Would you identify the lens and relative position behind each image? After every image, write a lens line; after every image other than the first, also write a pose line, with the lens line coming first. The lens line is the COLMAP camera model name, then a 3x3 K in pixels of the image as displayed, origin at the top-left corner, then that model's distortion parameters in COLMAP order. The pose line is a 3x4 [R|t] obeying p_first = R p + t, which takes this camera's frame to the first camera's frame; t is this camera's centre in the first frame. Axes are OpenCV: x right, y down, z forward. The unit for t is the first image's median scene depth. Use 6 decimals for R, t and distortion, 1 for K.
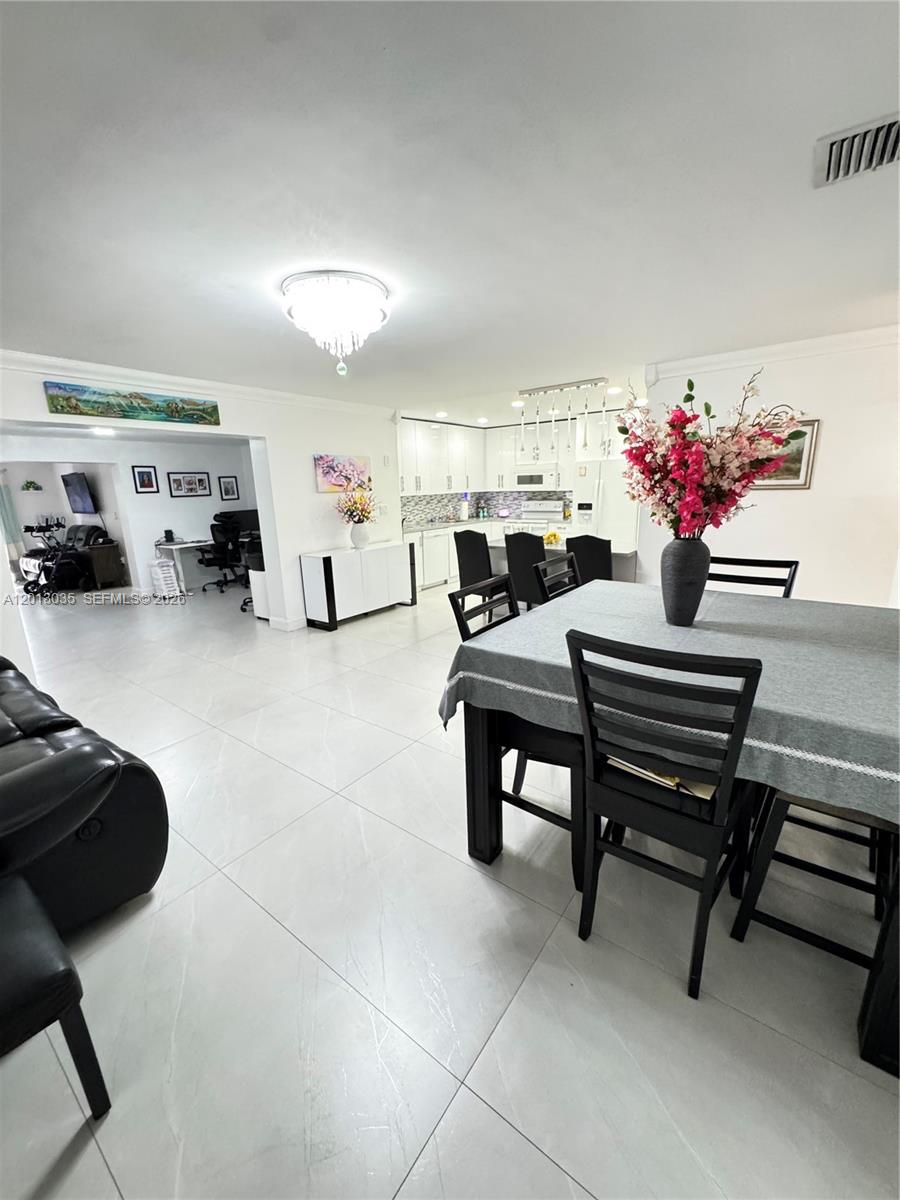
lens RADIAL K [[474.5, 0, 450.0], [0, 474.5, 600.0], [0, 0, 1]] dist [-0.028377, 0.000051]
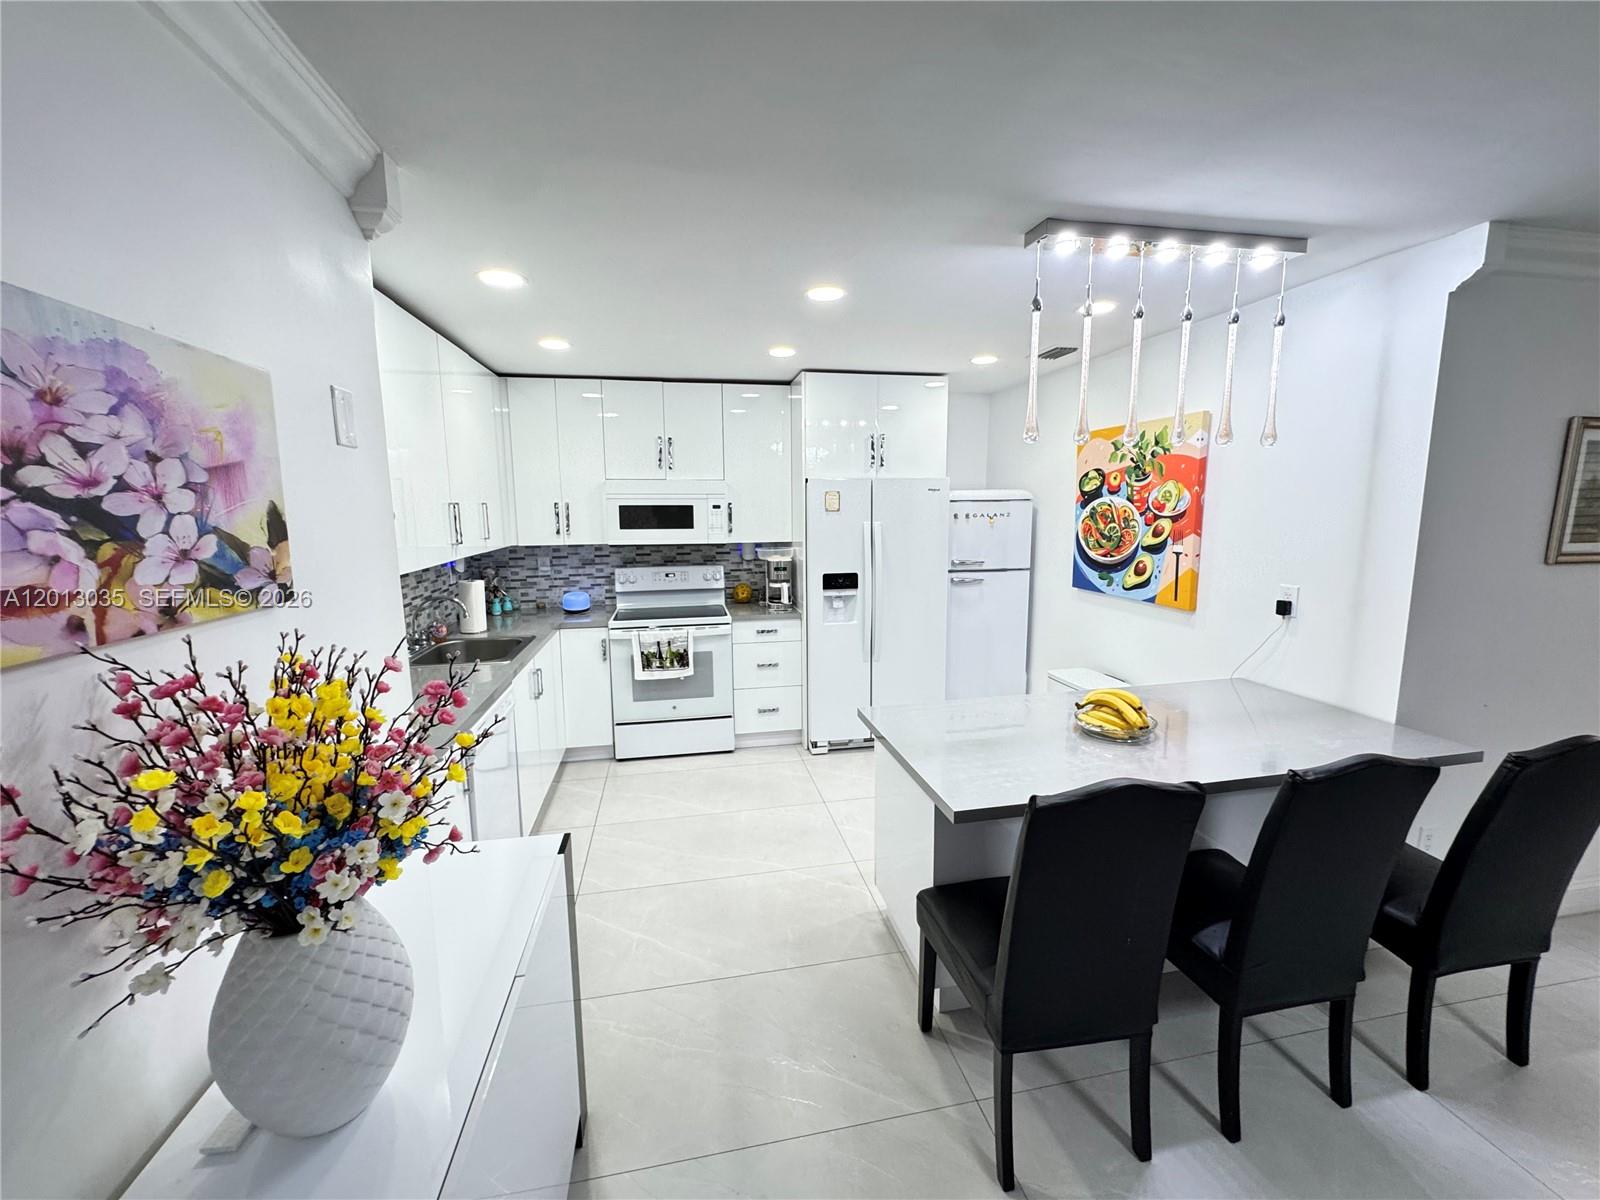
lens RADIAL K [[639.0, 0, 800.0], [0, 639.0, 600.0], [0, 0, 1]] dist [-0.002842, 0.000312]
pose [[0.667353, -0.086222, 0.739733, -0.207418], [0.162650, 0.986172, -0.031788, -0.199000], [-0.726763, 0.141531, 0.672149, 0.750823]]
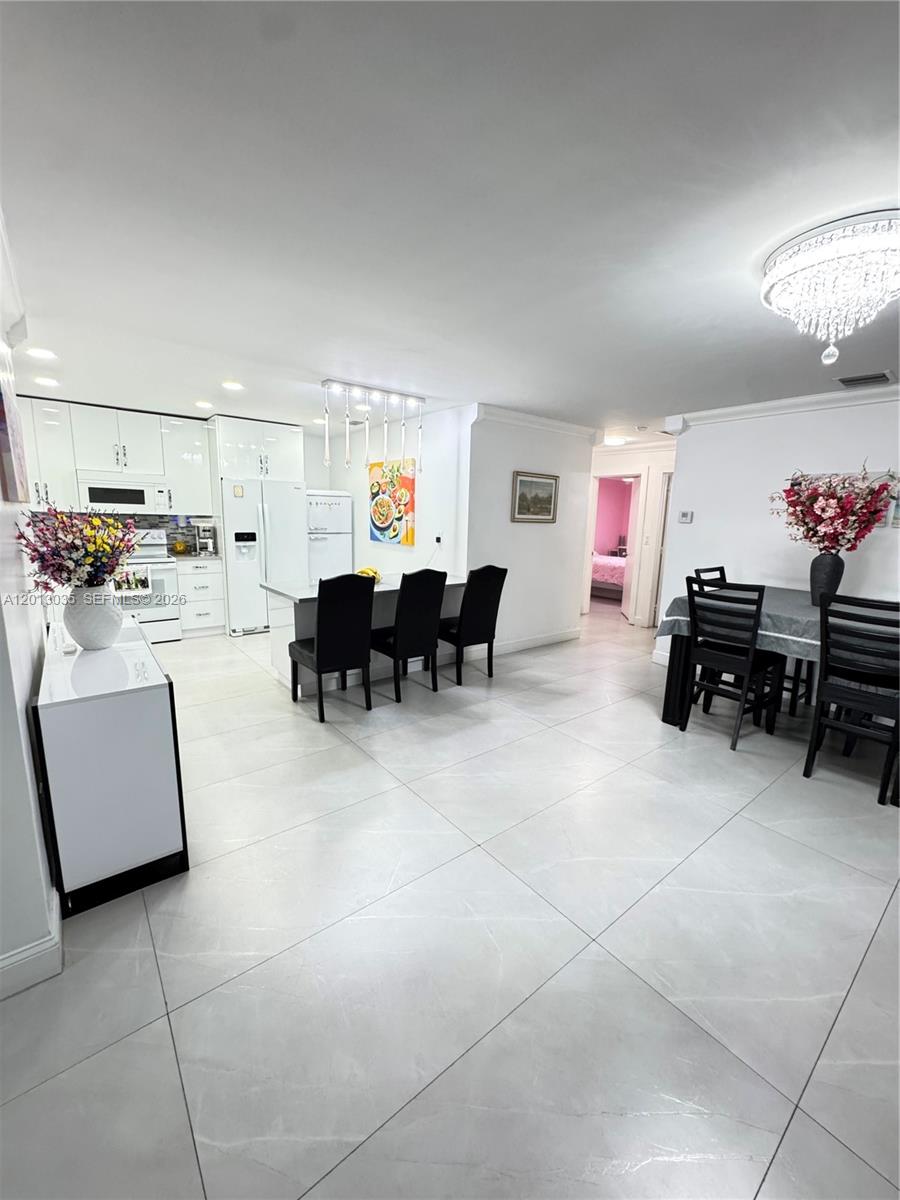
lens RADIAL K [[479.2, 0, 450.0], [0, 479.2, 600.0], [0, 0, 1]] dist [-0.002842, 0.000312]
pose [[0.250916, -0.135990, 0.958409, -0.469014], [0.192360, 0.977342, 0.088316, -0.120276], [-0.948704, 0.162200, 0.271390, 0.574919]]
